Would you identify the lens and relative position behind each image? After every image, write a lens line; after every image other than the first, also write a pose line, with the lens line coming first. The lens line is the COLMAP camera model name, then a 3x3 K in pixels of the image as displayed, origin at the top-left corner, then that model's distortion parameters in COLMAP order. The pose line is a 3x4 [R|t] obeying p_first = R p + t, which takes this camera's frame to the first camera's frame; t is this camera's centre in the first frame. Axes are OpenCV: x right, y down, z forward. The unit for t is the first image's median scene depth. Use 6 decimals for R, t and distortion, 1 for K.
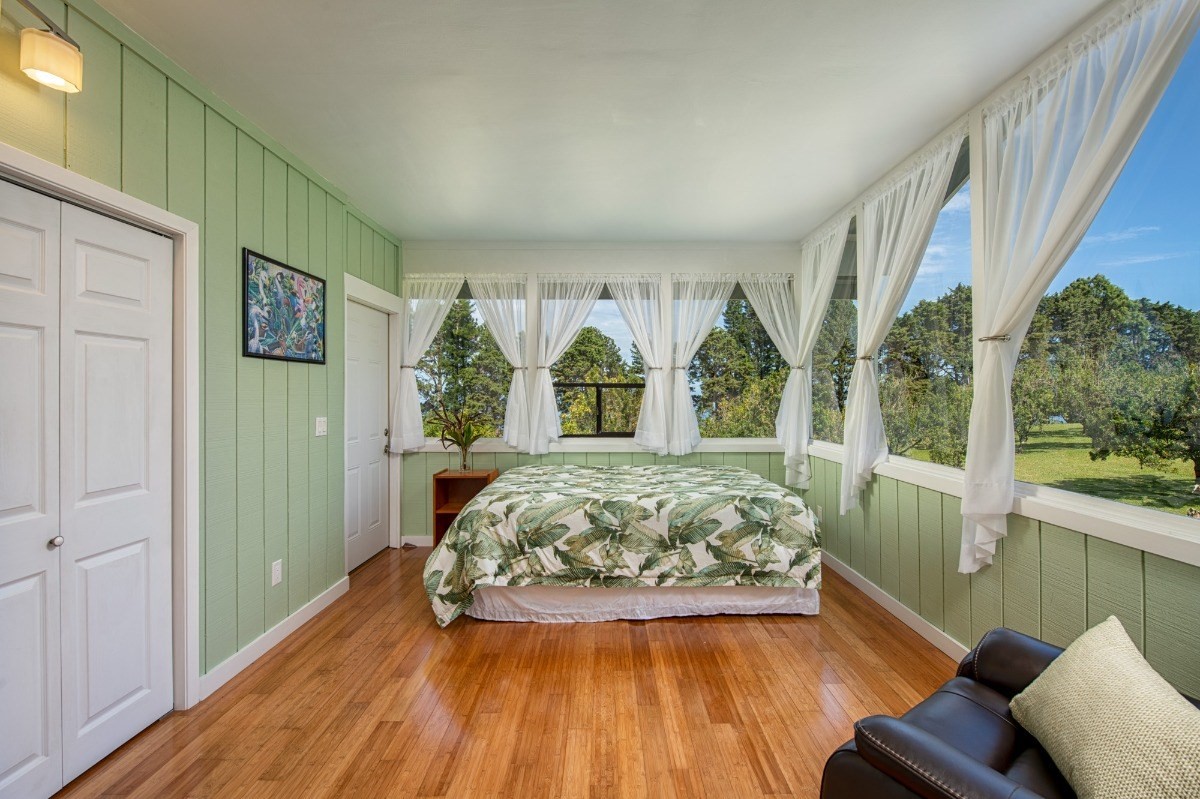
lens RADIAL K [[516.4, 0, 601.5], [0, 516.4, 394.4], [0, 0, 1]] dist [-0.001475, -0.000334]
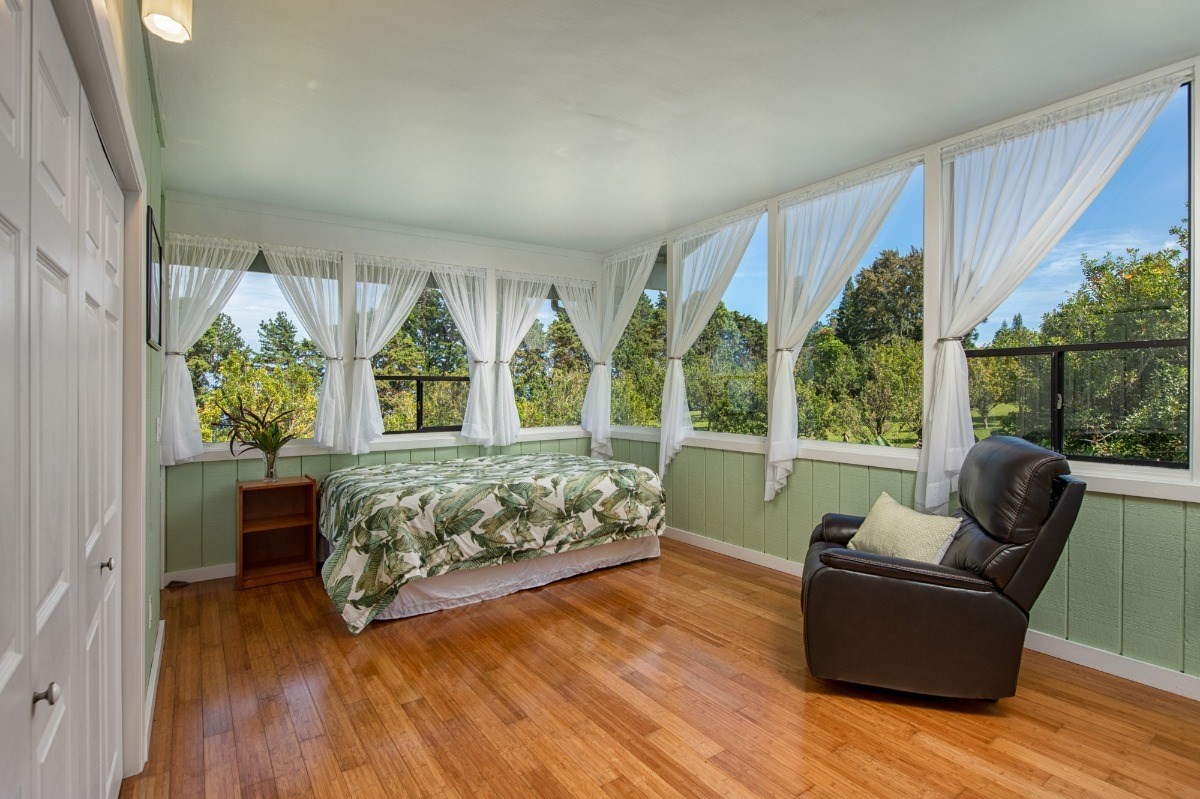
lens RADIAL K [[587.0, 0, 592.6], [0, 587.0, 402.8], [0, 0, 1]] dist [0.002540, 0.002412]
pose [[0.832078, -0.020339, 0.554285, -0.535820], [0.007561, 0.999651, 0.025332, 0.003914], [-0.554607, -0.016887, 0.831941, -0.127265]]
